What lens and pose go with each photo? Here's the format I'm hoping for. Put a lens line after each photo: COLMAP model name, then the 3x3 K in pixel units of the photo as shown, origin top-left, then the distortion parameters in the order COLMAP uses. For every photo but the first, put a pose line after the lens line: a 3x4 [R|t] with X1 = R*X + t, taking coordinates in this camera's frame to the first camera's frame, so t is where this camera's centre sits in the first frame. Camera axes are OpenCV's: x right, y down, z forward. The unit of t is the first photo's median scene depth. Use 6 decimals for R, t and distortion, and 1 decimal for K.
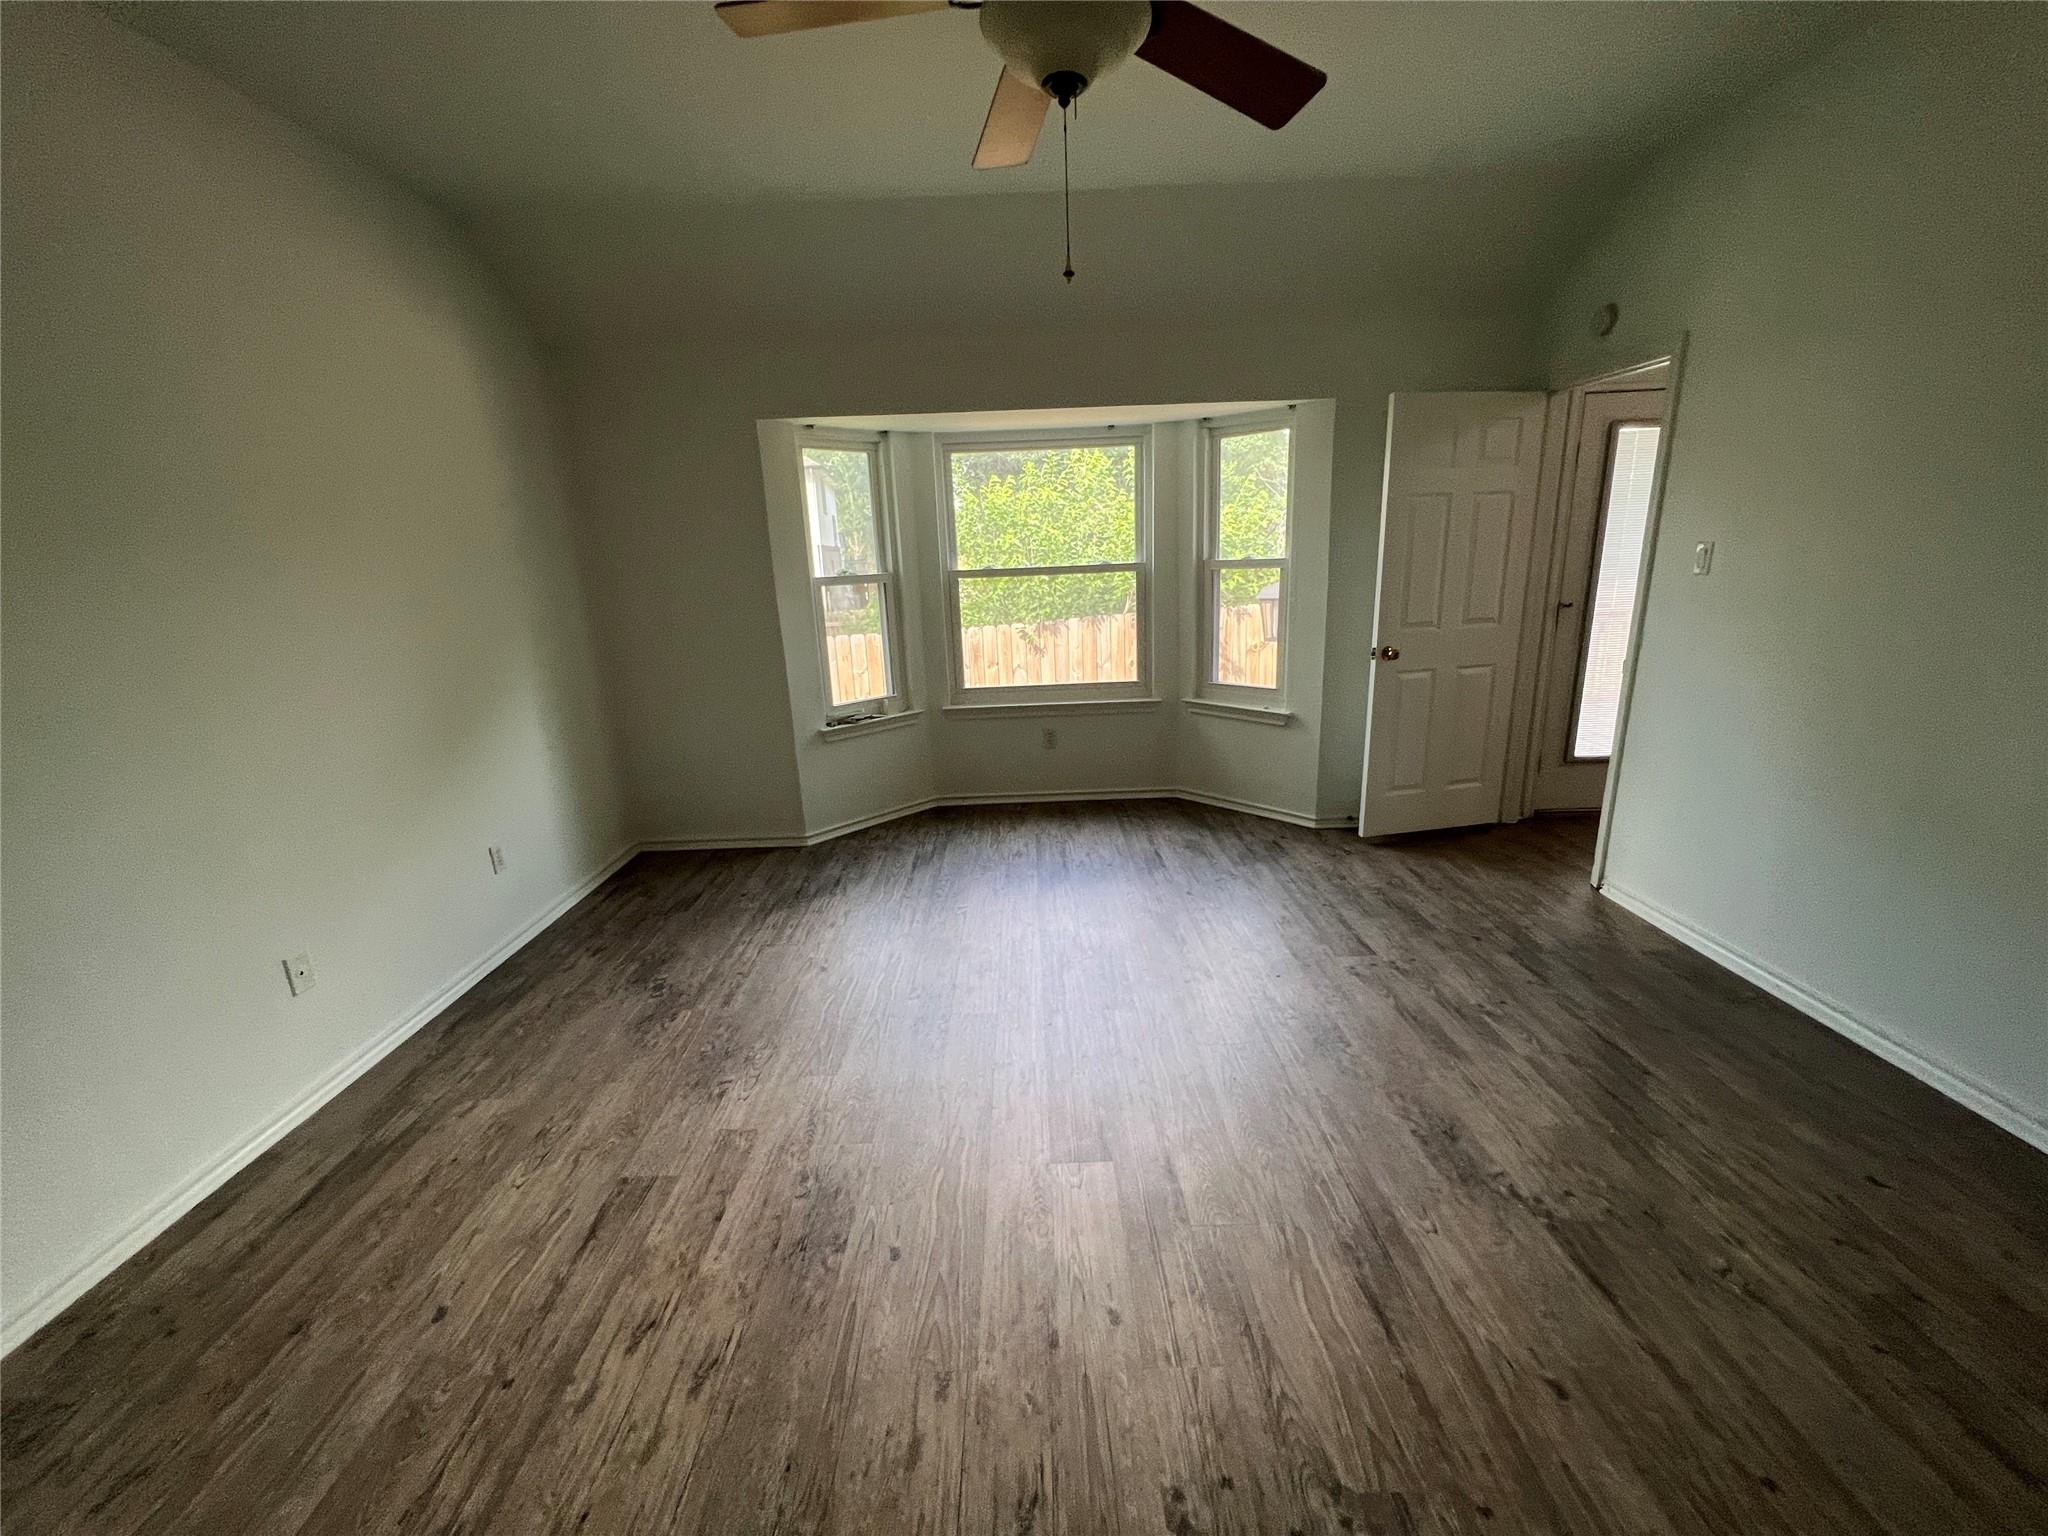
lens RADIAL K [[821.0, 0, 1030.1], [0, 821.0, 757.7], [0, 0, 1]] dist [0.000393, 0.000866]
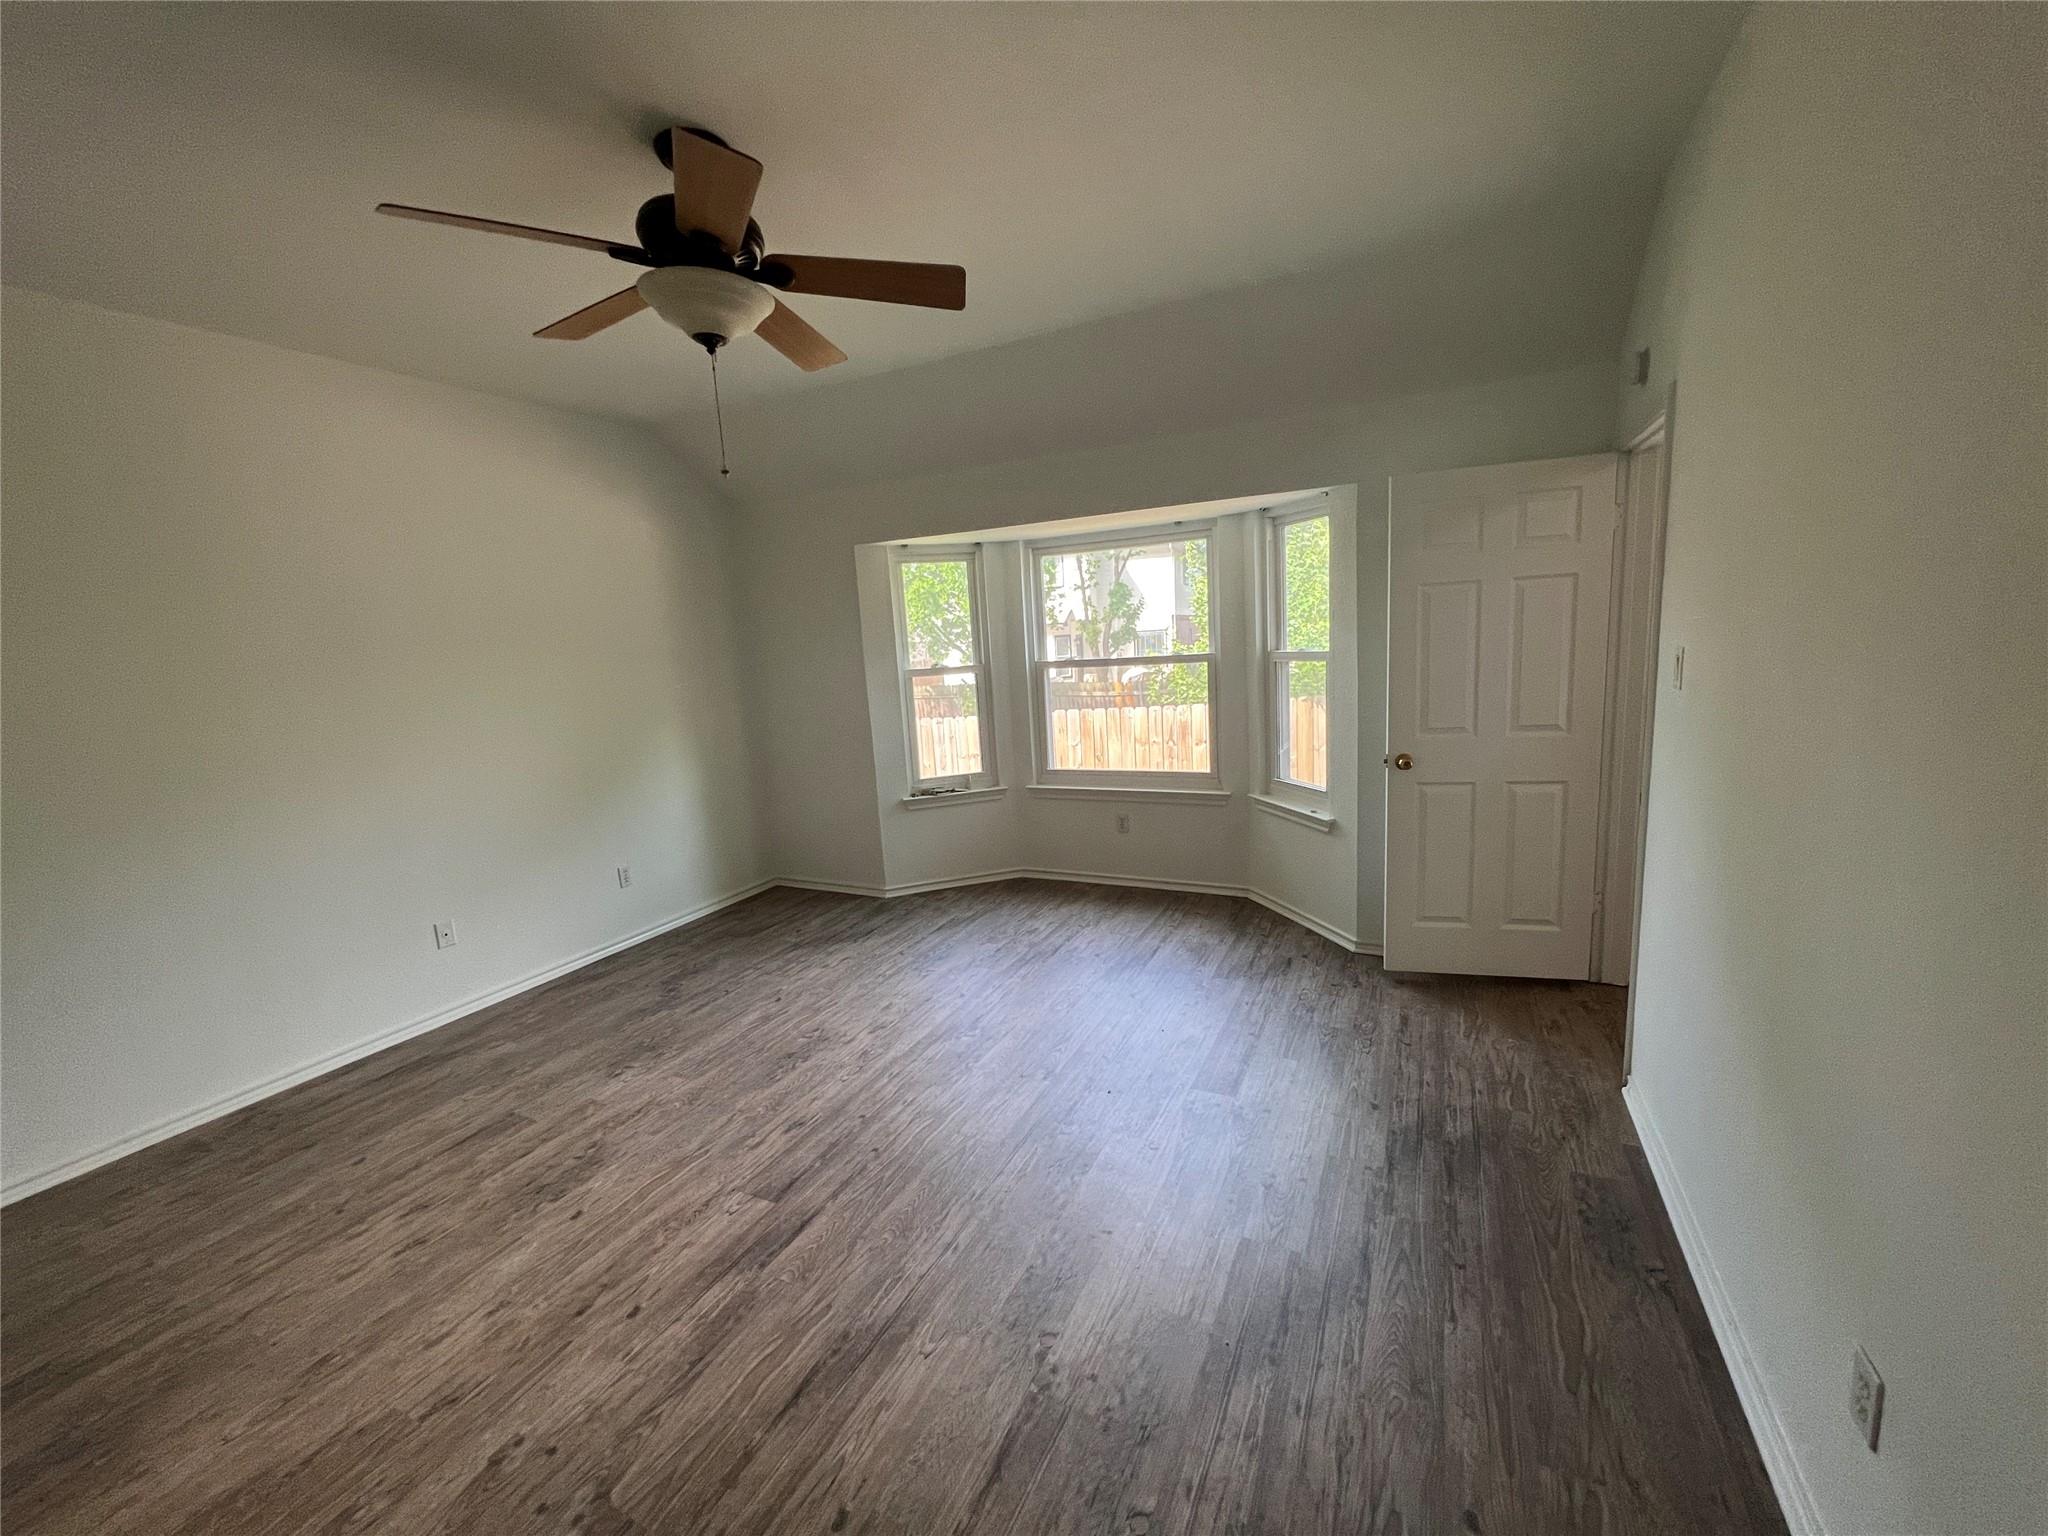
lens RADIAL K [[821.0, 0, 1030.9], [0, 821.0, 755.4], [0, 0, 1]] dist [0.000393, 0.000866]
pose [[0.892335, 0.051477, -0.448429, 0.445535], [-0.086651, 0.994534, -0.058260, -0.045453], [0.442978, 0.090845, 0.891918, 0.041771]]
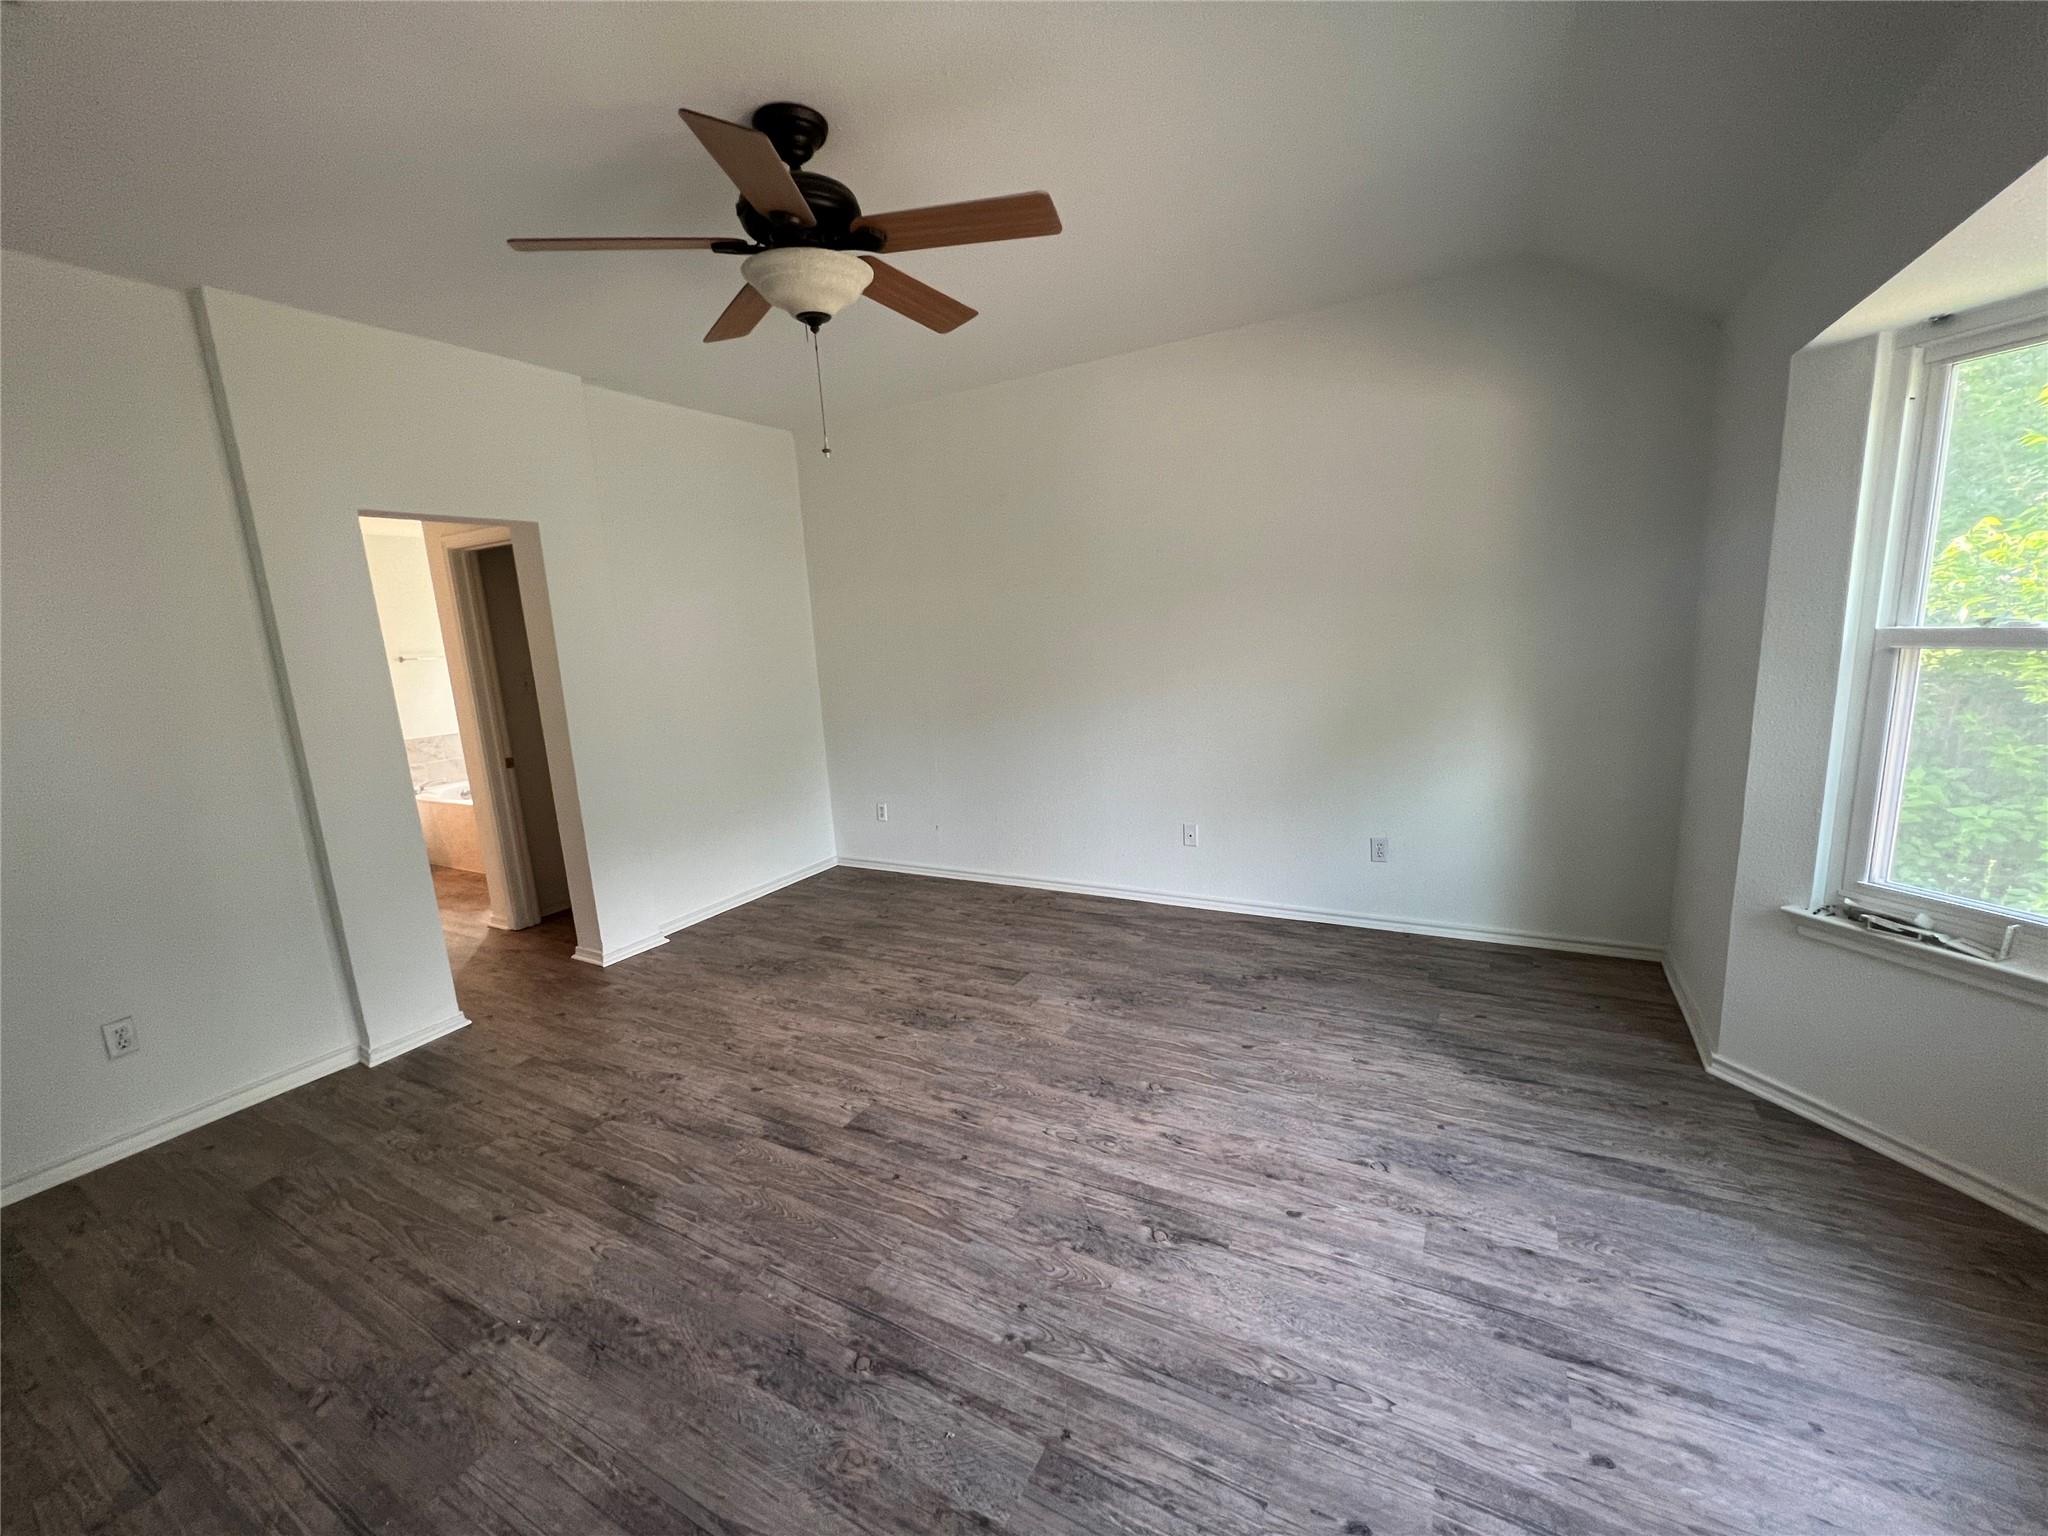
lens RADIAL K [[821.0, 0, 1025.8], [0, 821.0, 765.7], [0, 0, 1]] dist [0.000393, 0.000866]
pose [[-0.491530, 0.220142, -0.842577, 0.453258], [-0.134586, 0.936696, 0.323246, -0.241446], [0.860398, 0.272284, -0.430786, 0.816378]]
